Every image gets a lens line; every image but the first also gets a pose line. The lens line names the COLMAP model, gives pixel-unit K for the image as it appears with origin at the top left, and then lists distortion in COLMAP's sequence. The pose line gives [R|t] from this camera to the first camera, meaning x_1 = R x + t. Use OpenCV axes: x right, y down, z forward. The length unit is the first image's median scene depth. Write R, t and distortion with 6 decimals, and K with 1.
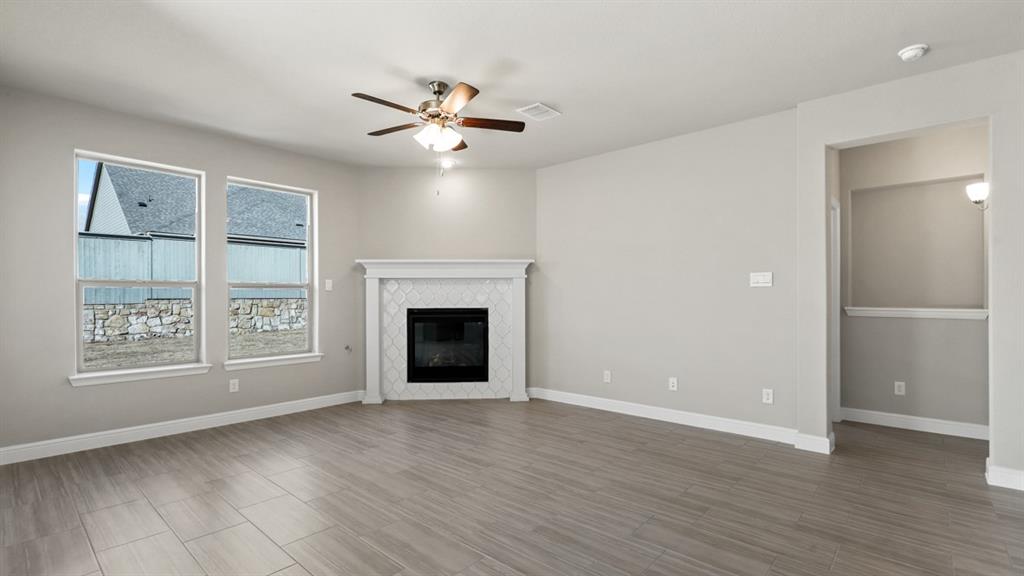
lens RADIAL K [[470.8, 0, 513.2], [0, 470.8, 297.7], [0, 0, 1]] dist [-0.003508, -0.000042]
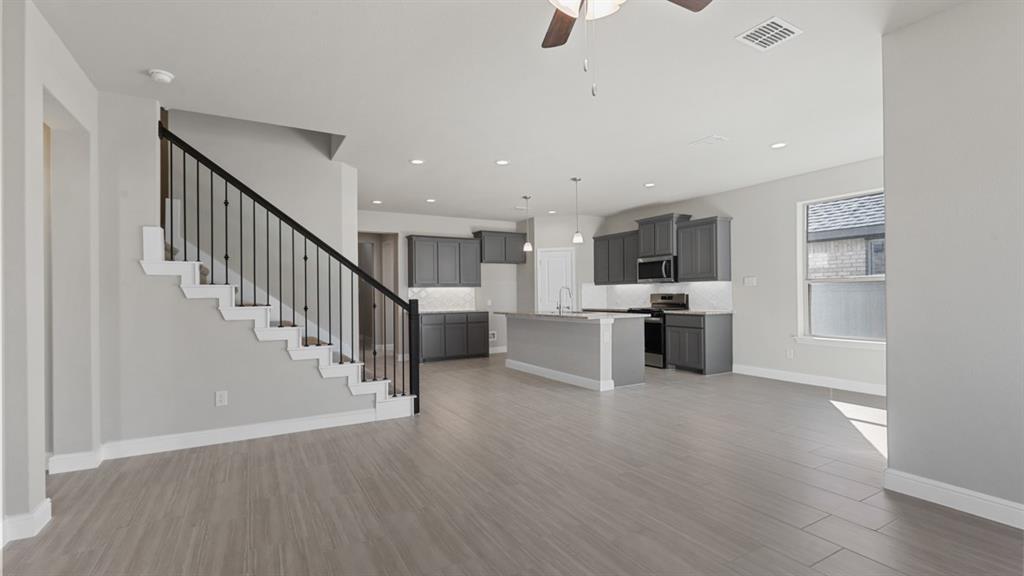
lens RADIAL K [[462.0, 0, 511.8], [0, 462.0, 291.9], [0, 0, 1]] dist [-0.000012, 0.000219]
pose [[-0.946922, 0.011686, 0.321252, -0.201707], [0.011712, 0.999930, -0.001852, -0.001029], [-0.321251, 0.002009, -0.946992, 1.295260]]
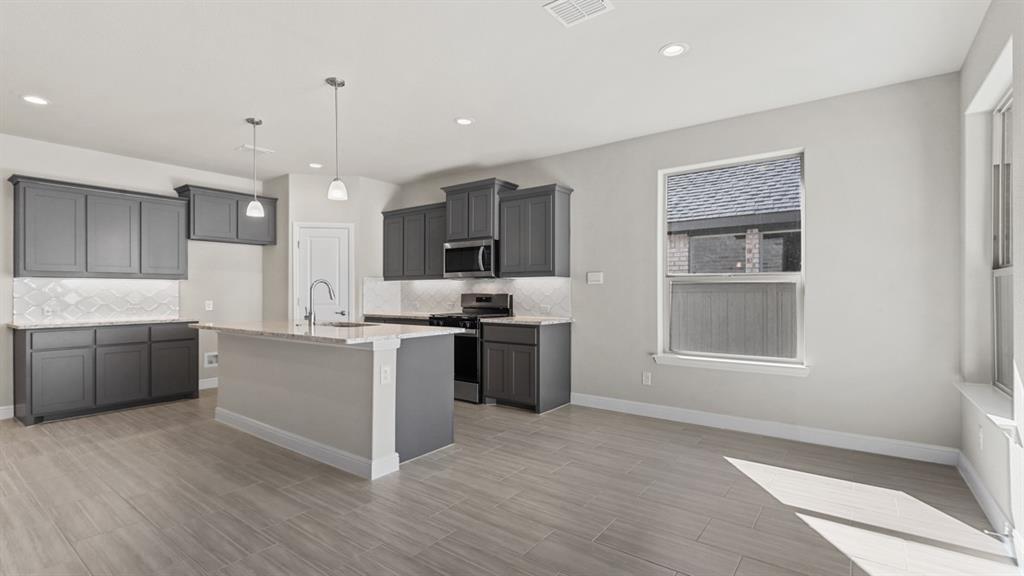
lens RADIAL K [[462.0, 0, 511.8], [0, 462.0, 291.9], [0, 0, 1]] dist [-0.000012, 0.000219]
pose [[-0.996408, 0.000940, -0.084679, -0.161366], [0.000571, 0.999990, 0.004382, -0.001069], [0.084682, 0.004318, -0.996399, 0.625969]]
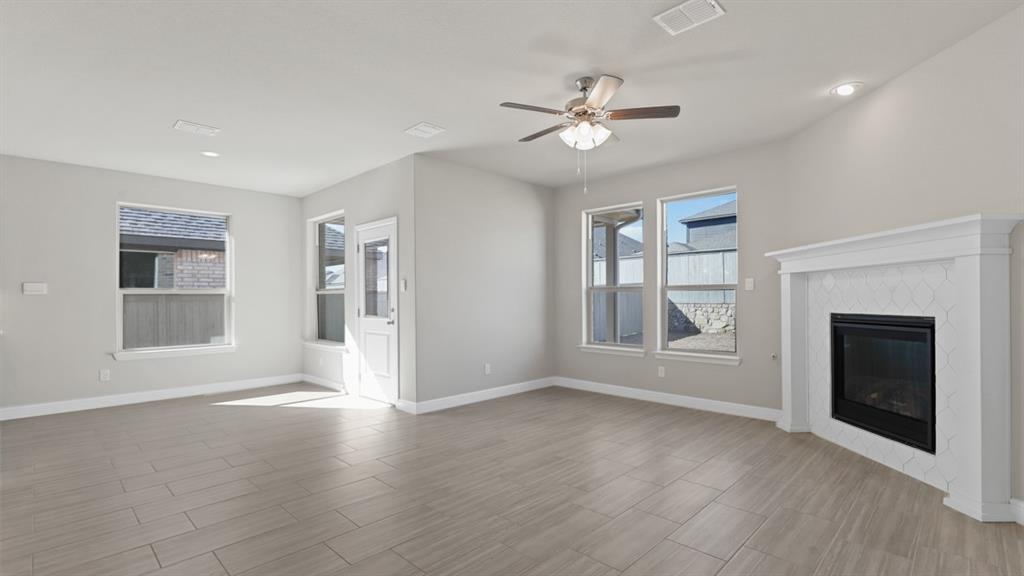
lens RADIAL K [[470.8, 0, 513.2], [0, 470.8, 297.7], [0, 0, 1]] dist [-0.003508, -0.000042]
pose [[-0.047494, -0.003346, -0.998866, 0.699880], [0.003283, 0.999988, -0.003506, 0.001117], [0.998866, -0.003446, -0.047483, 0.764316]]
